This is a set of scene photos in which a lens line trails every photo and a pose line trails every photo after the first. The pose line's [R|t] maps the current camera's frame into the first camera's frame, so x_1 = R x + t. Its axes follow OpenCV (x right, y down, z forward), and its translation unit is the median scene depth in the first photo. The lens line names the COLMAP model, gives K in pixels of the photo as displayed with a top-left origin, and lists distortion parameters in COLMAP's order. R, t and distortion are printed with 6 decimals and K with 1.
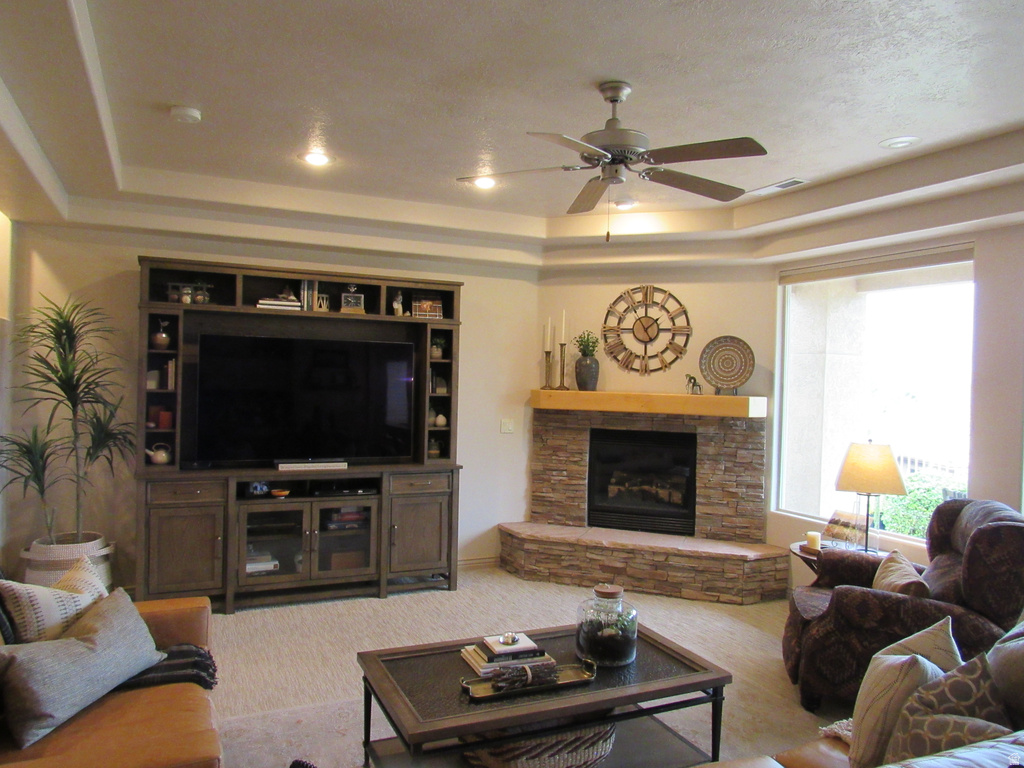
lens RADIAL K [[732.4, 0, 513.2], [0, 732.4, 384.7], [0, 0, 1]] dist [-0.025653, 0.010059]
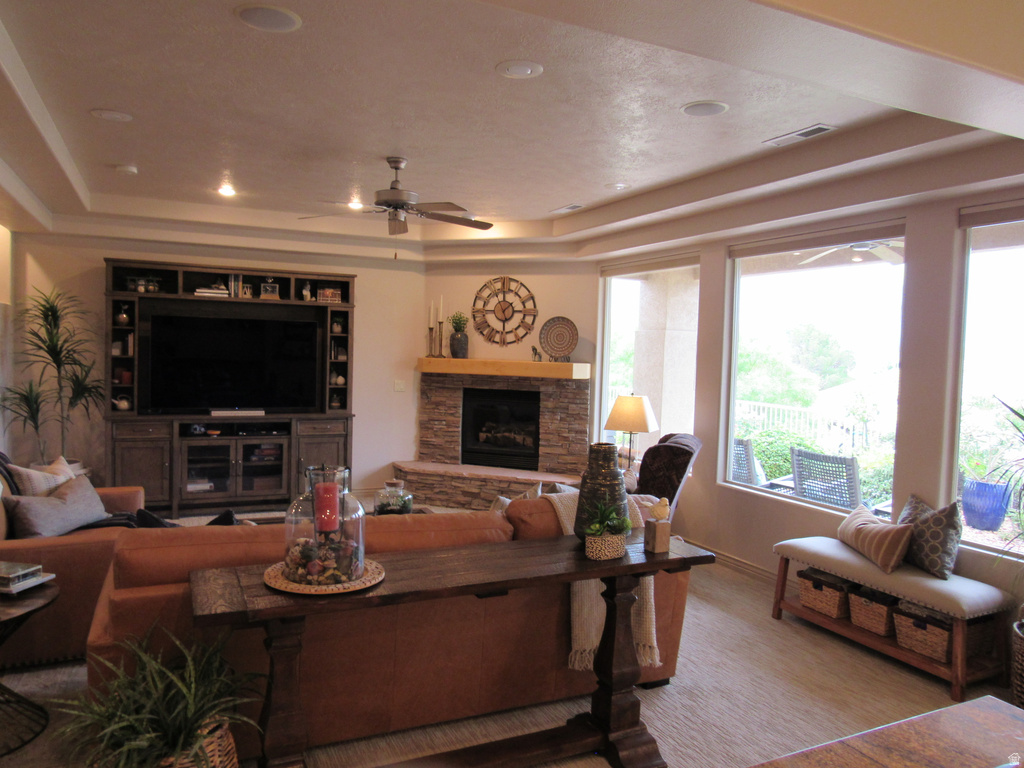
lens RADIAL K [[732.4, 0, 512.0], [0, 732.4, 382.3], [0, 0, 1]] dist [-0.025653, 0.010059]
pose [[0.999993, 0.003822, 0.000135, 0.223128], [-0.003825, 0.999417, 0.033917, 0.007040], [-0.000005, -0.033918, 0.999425, -0.330391]]
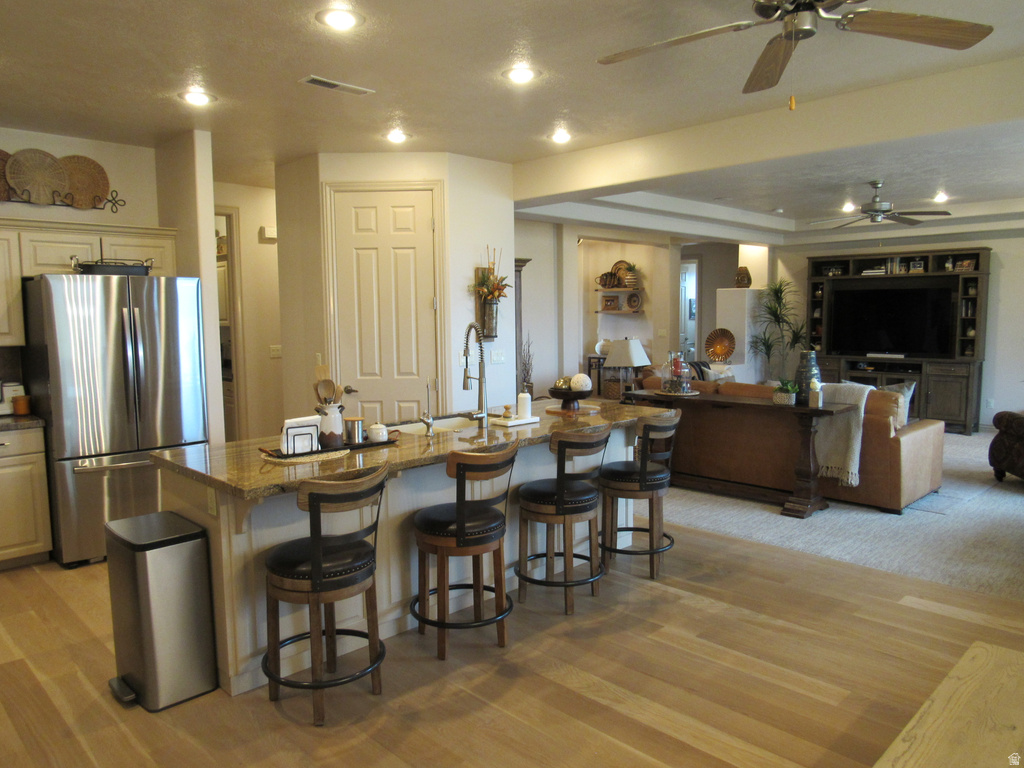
lens RADIAL K [[732.4, 0, 512.1], [0, 732.4, 388.1], [0, 0, 1]] dist [-0.025653, 0.010059]
pose [[0.326389, 0.068527, -0.942748, 1.175285], [0.008144, 0.997128, 0.075299, 0.043166], [0.945200, -0.032255, 0.324894, -0.530867]]
